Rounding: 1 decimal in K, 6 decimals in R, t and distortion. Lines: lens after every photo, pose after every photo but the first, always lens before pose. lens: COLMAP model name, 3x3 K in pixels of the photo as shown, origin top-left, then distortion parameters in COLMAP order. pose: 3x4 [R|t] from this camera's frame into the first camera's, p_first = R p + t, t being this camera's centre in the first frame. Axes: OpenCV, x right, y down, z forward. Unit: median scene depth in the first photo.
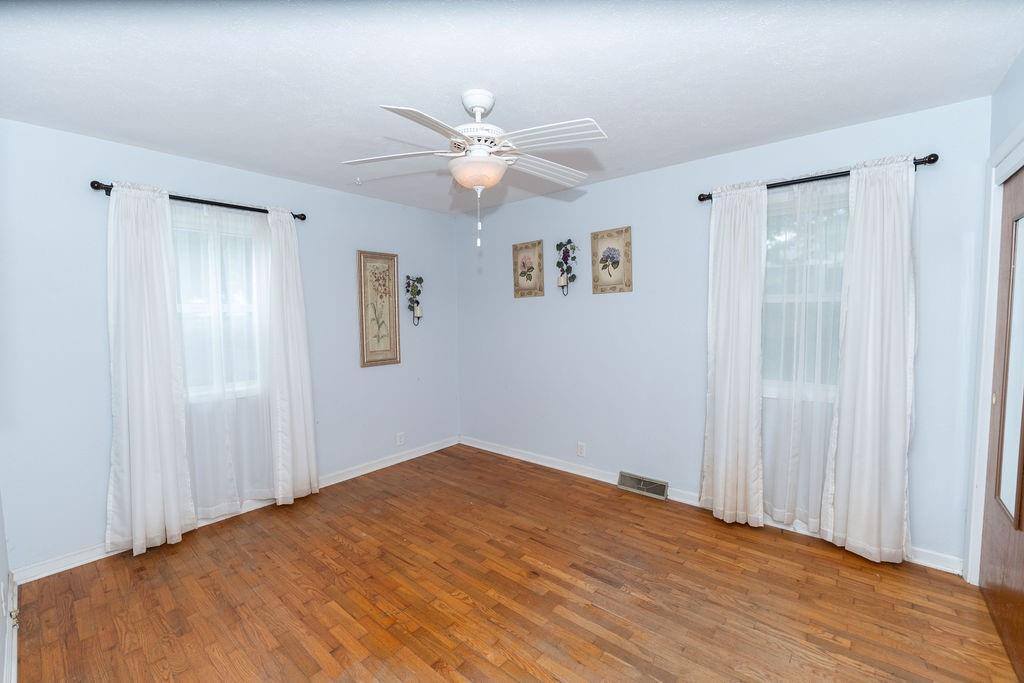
lens RADIAL K [[429.4, 0, 507.6], [0, 429.4, 346.1], [0, 0, 1]] dist [-0.029147, 0.003595]
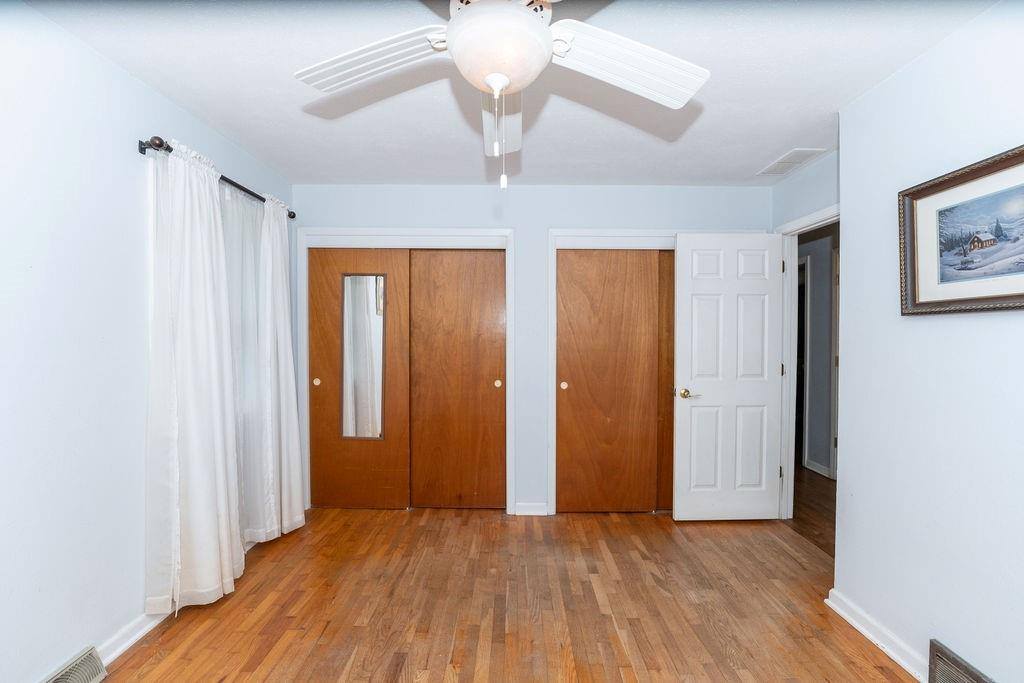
lens RADIAL K [[429.4, 0, 505.9], [0, 429.4, 339.3], [0, 0, 1]] dist [-0.029147, 0.003595]
pose [[-0.652720, 0.000137, 0.757599, -0.536326], [0.049411, 0.997879, 0.042391, -0.070493], [-0.755986, 0.065103, -0.651342, 1.490418]]
